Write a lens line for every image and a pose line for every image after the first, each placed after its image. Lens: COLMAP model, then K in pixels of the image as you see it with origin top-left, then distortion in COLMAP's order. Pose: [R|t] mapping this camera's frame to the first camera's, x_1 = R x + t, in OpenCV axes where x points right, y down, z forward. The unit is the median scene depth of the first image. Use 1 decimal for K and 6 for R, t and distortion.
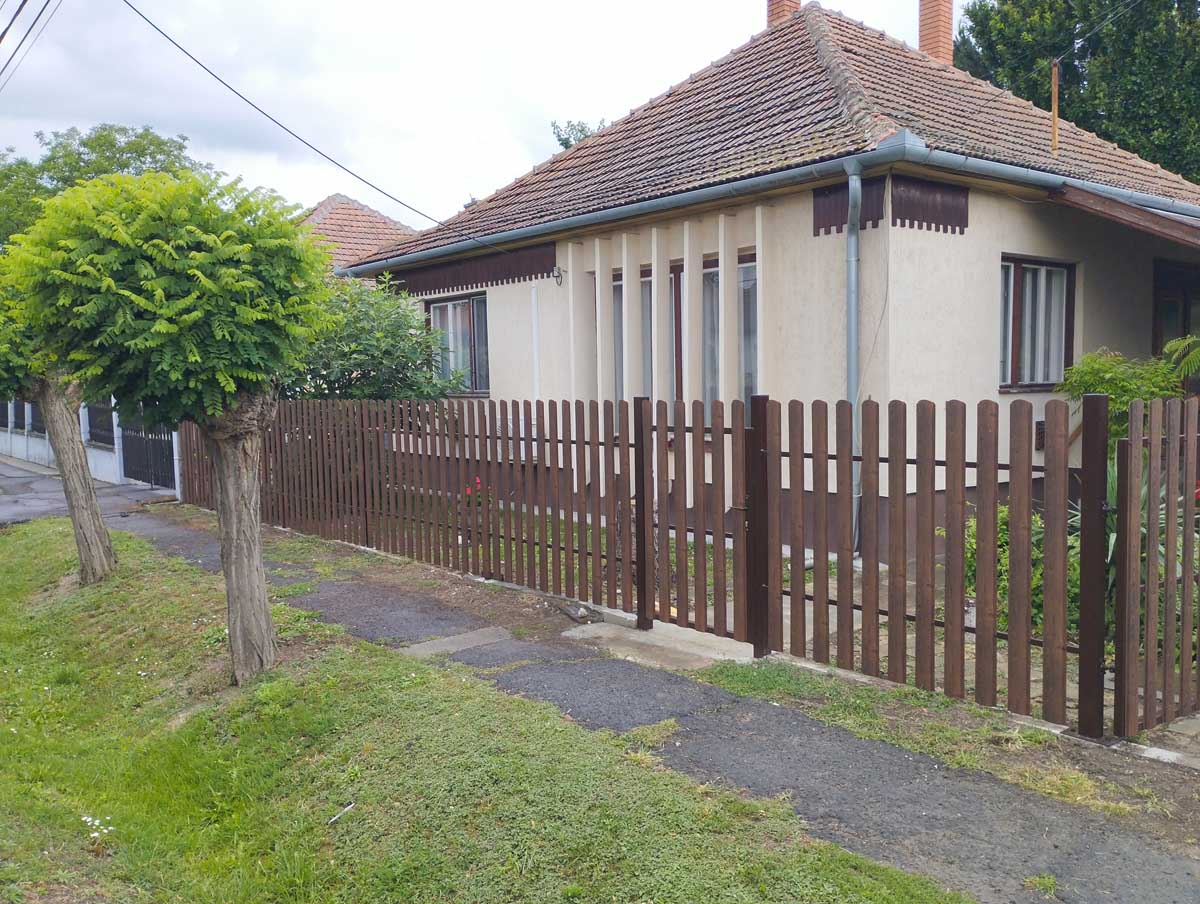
lens RADIAL K [[983.8, 0, 598.7], [0, 983.8, 456.1], [0, 0, 1]] dist [0.066051, -0.071696]
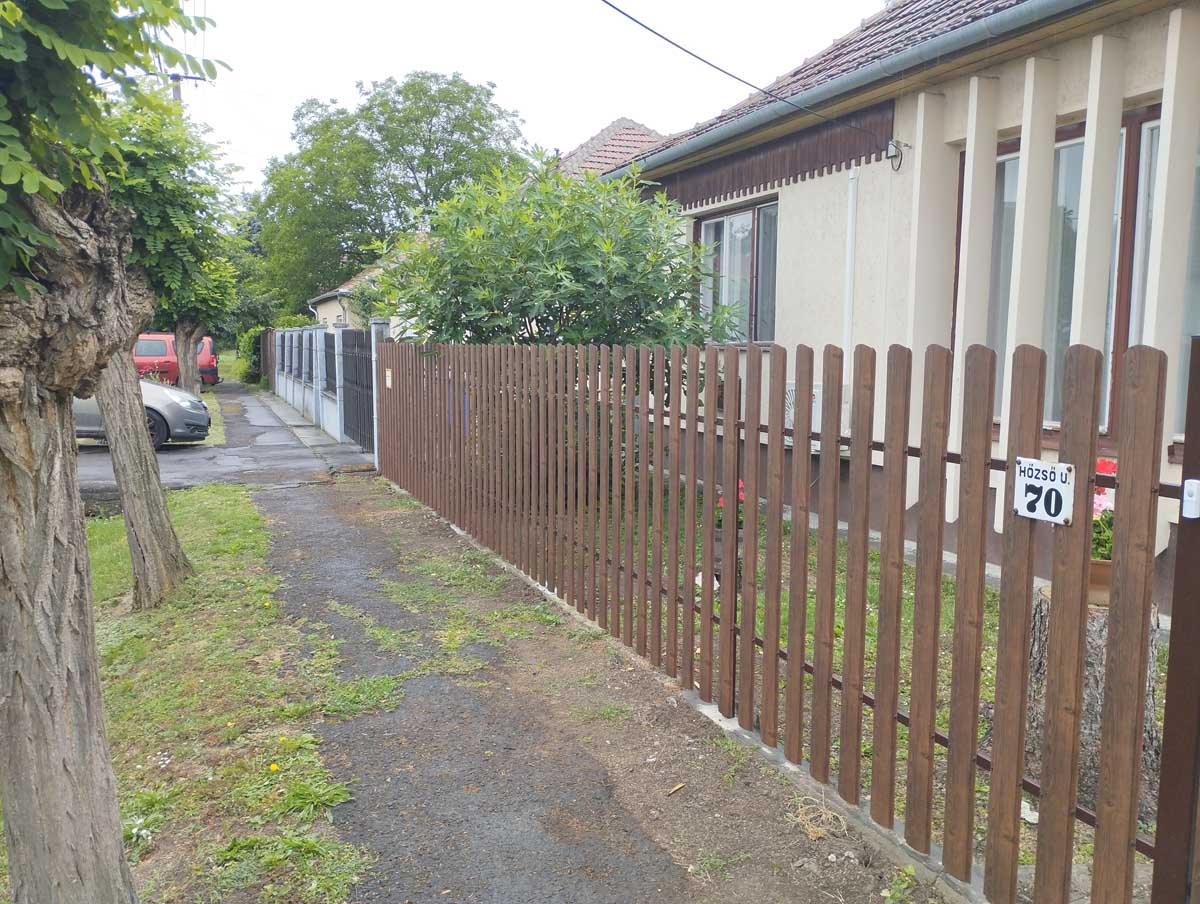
lens RADIAL K [[983.8, 0, 605.0], [0, 983.8, 458.6], [0, 0, 1]] dist [0.066051, -0.071696]
pose [[0.956778, 0.063332, -0.283841, -0.033514], [-0.051442, 0.997466, 0.049155, -0.018969], [0.286235, -0.032429, 0.957611, 0.435020]]
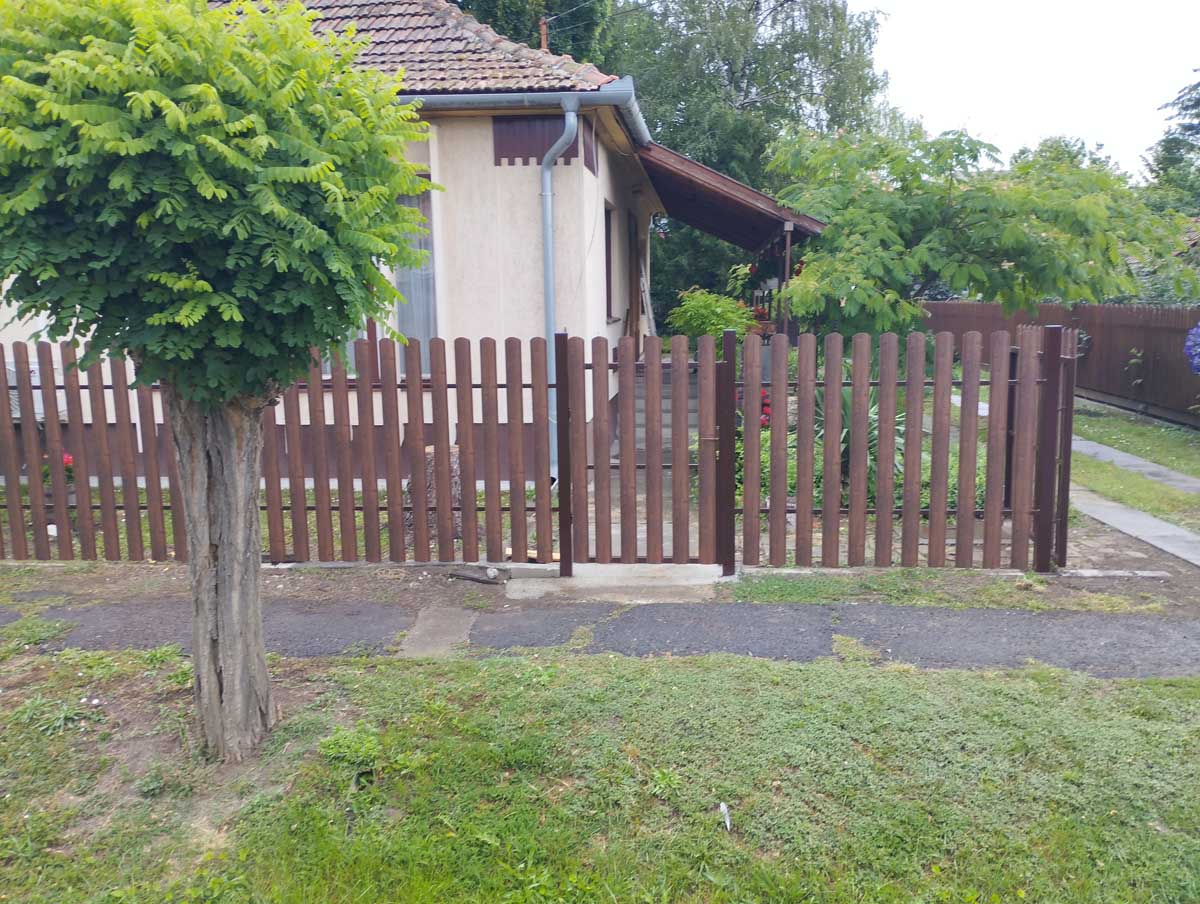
lens RADIAL K [[983.8, 0, 605.4], [0, 983.8, 456.5], [0, 0, 1]] dist [0.066051, -0.071696]
pose [[0.702204, -0.106228, 0.704007, -0.405671], [0.052908, 0.993858, 0.097192, -0.021928], [-0.710007, -0.031001, 0.703511, 0.205329]]
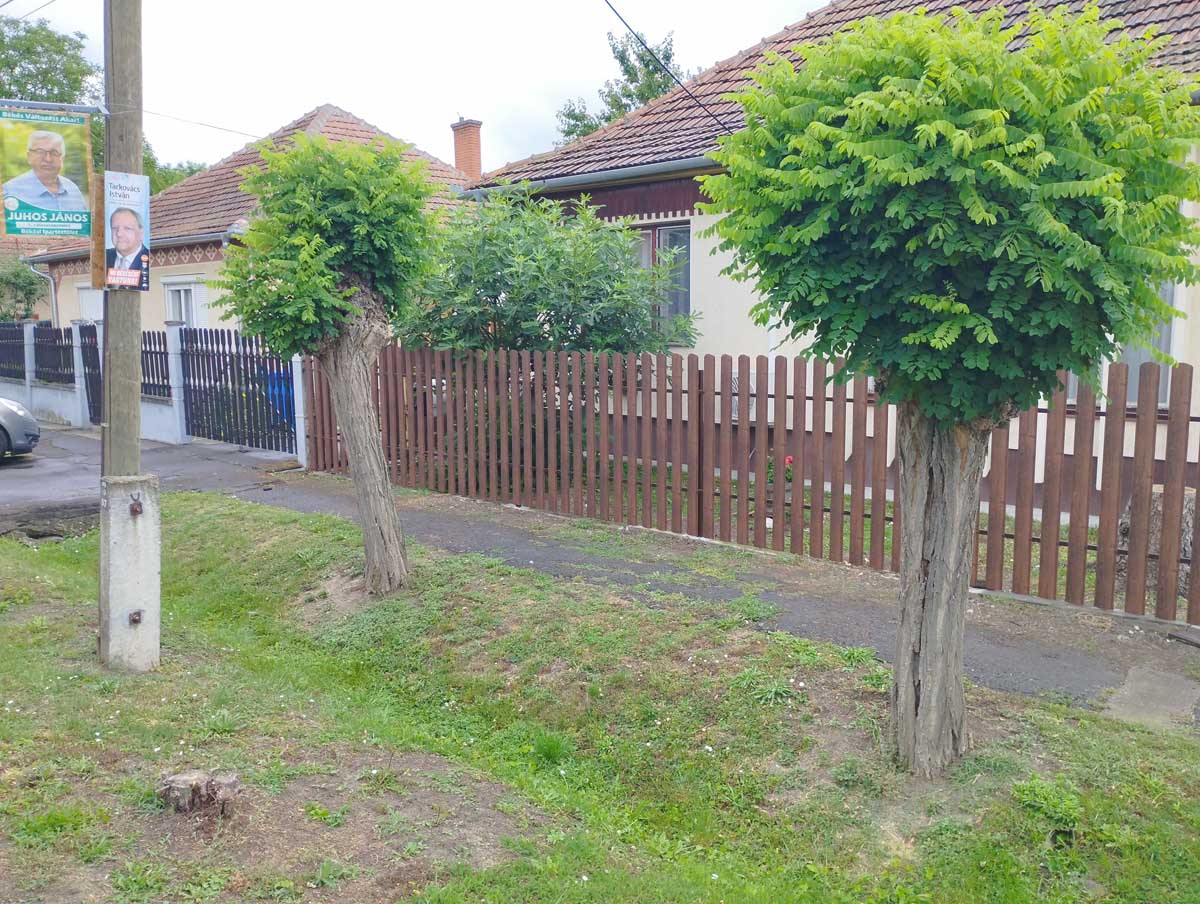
lens RADIAL K [[983.8, 0, 603.1], [0, 983.8, 456.7], [0, 0, 1]] dist [0.066051, -0.071696]
pose [[0.990489, -0.005537, 0.137478, -0.427266], [-0.003066, 0.998054, 0.062286, -0.023390], [-0.137555, -0.062115, 0.988544, 0.218008]]
